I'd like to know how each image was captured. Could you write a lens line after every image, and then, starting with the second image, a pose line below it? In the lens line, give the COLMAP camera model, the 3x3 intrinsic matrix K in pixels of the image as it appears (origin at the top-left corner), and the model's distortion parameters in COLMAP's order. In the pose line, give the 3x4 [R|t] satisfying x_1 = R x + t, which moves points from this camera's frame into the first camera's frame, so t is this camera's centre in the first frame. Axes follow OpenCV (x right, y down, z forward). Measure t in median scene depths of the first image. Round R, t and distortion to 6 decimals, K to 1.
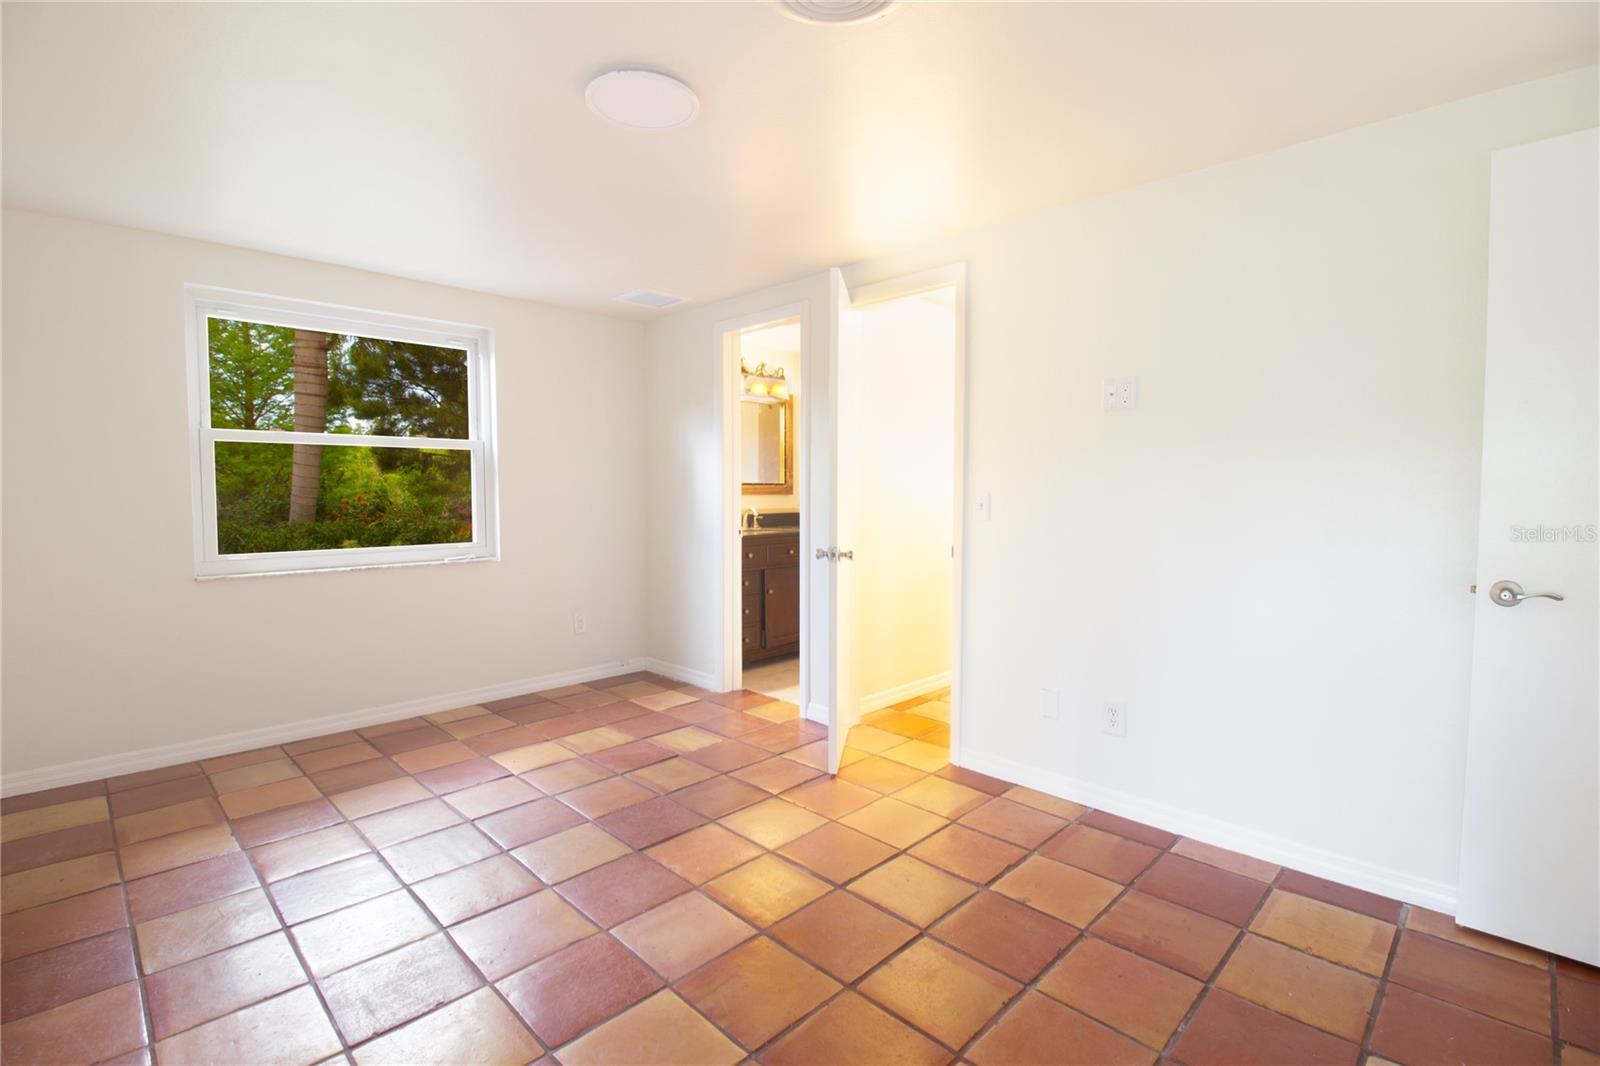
lens RADIAL K [[738.0, 0, 797.7], [0, 738.0, 530.4], [0, 0, 1]] dist [-0.021610, -0.001107]
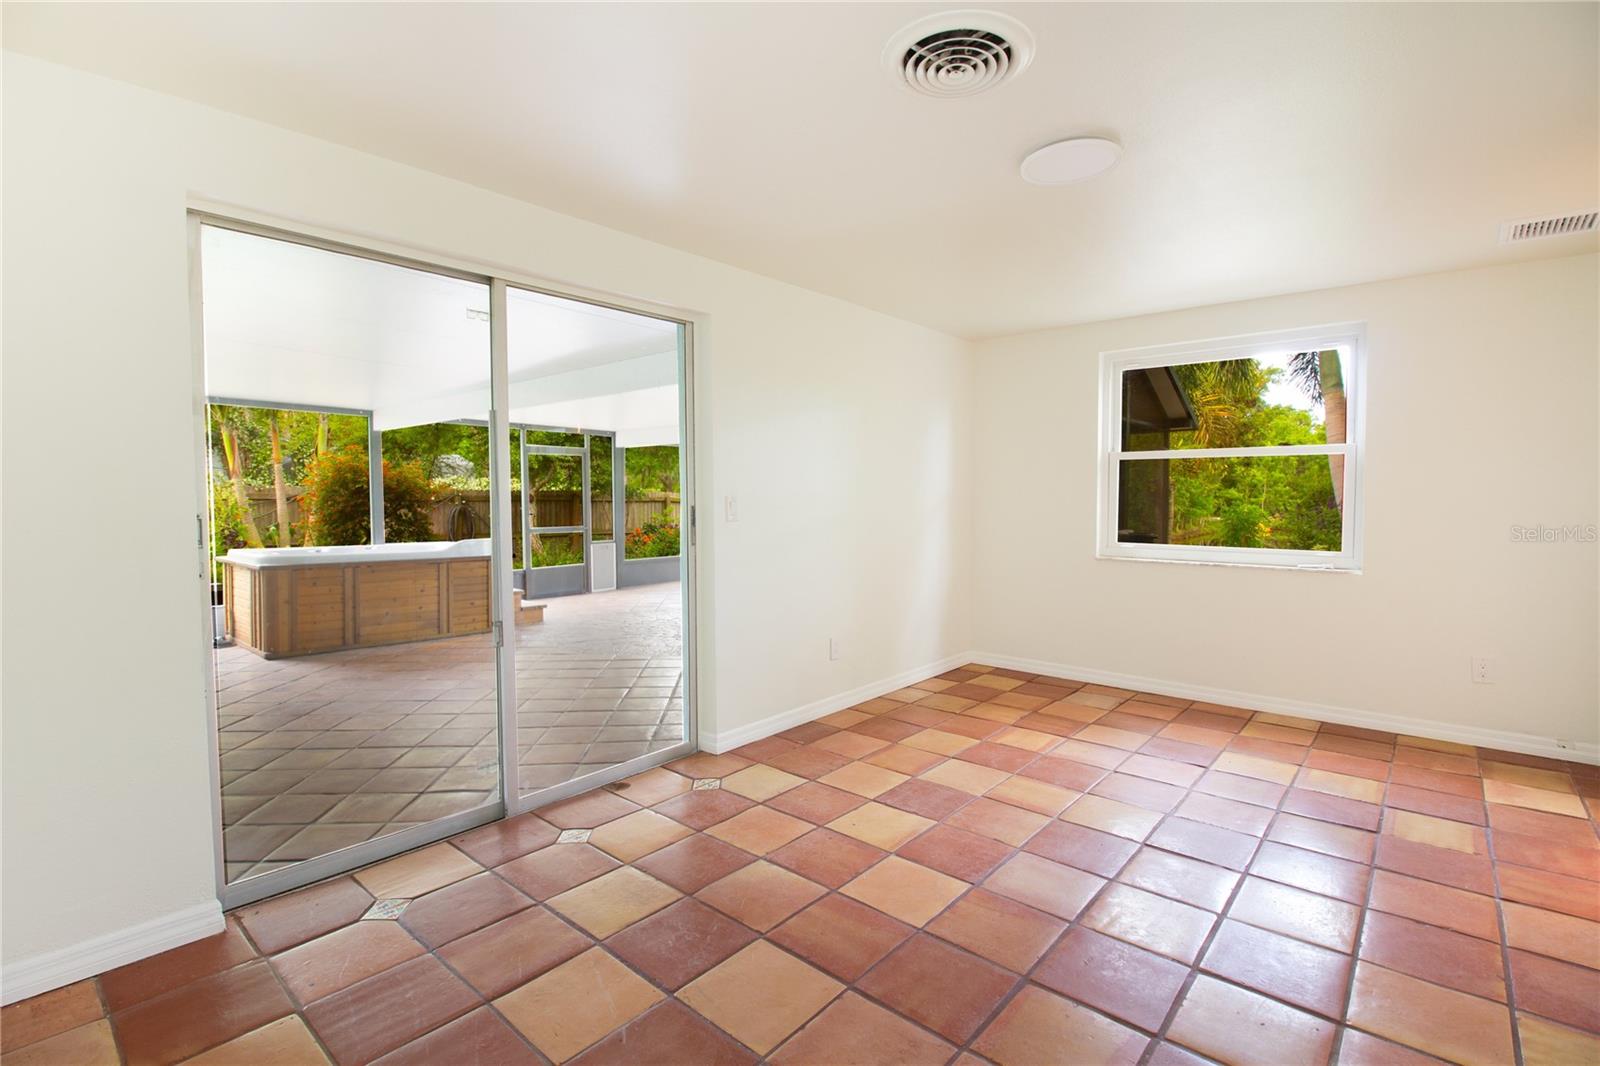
lens RADIAL K [[738.0, 0, 795.8], [0, 738.0, 528.5], [0, 0, 1]] dist [-0.021610, -0.001107]
pose [[0.064831, 0.053937, -0.996437, 0.506911], [-0.057883, 0.997060, 0.050205, -0.023238], [0.996216, 0.054422, 0.067763, 0.272549]]
